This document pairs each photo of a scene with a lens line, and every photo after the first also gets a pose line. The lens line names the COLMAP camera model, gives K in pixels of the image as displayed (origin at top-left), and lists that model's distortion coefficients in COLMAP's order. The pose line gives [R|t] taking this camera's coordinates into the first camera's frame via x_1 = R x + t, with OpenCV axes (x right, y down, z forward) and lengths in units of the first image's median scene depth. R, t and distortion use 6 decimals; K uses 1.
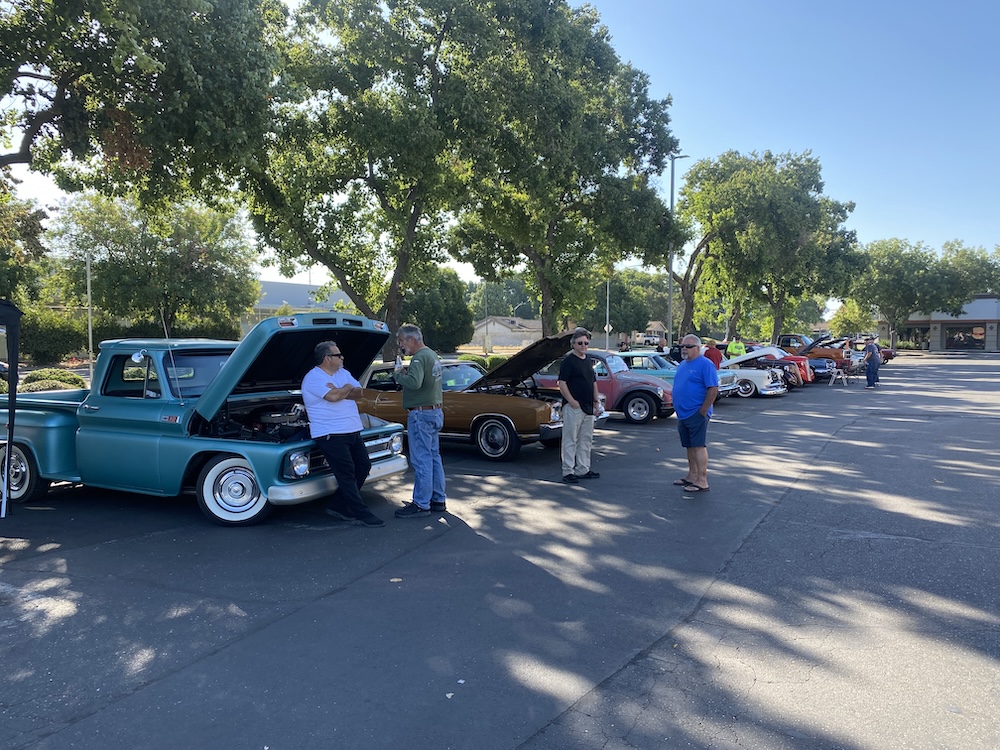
lens RADIAL K [[767.2, 0, 504.8], [0, 767.2, 376.7], [0, 0, 1]] dist [0.019789, -0.007892]
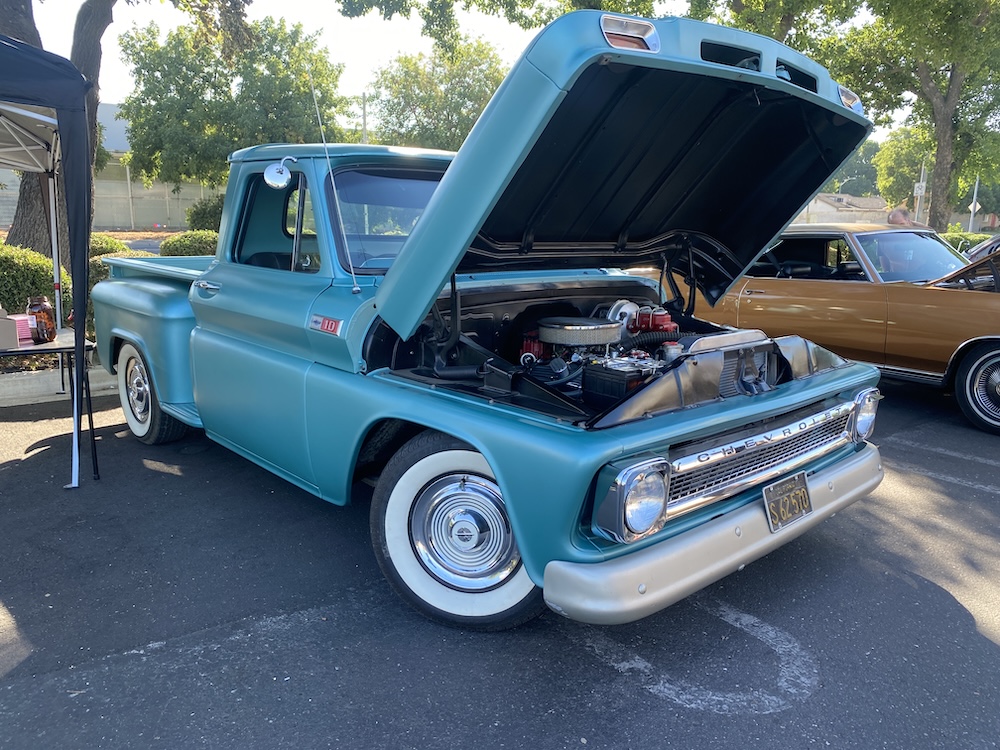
lens RADIAL K [[767.2, 0, 504.8], [0, 767.2, 376.7], [0, 0, 1]] dist [0.019789, -0.007892]
pose [[0.929757, 0.093605, -0.356077, -0.188989], [-0.038166, 0.986435, 0.159655, 0.012203], [0.366191, -0.134850, 0.920717, 0.620504]]
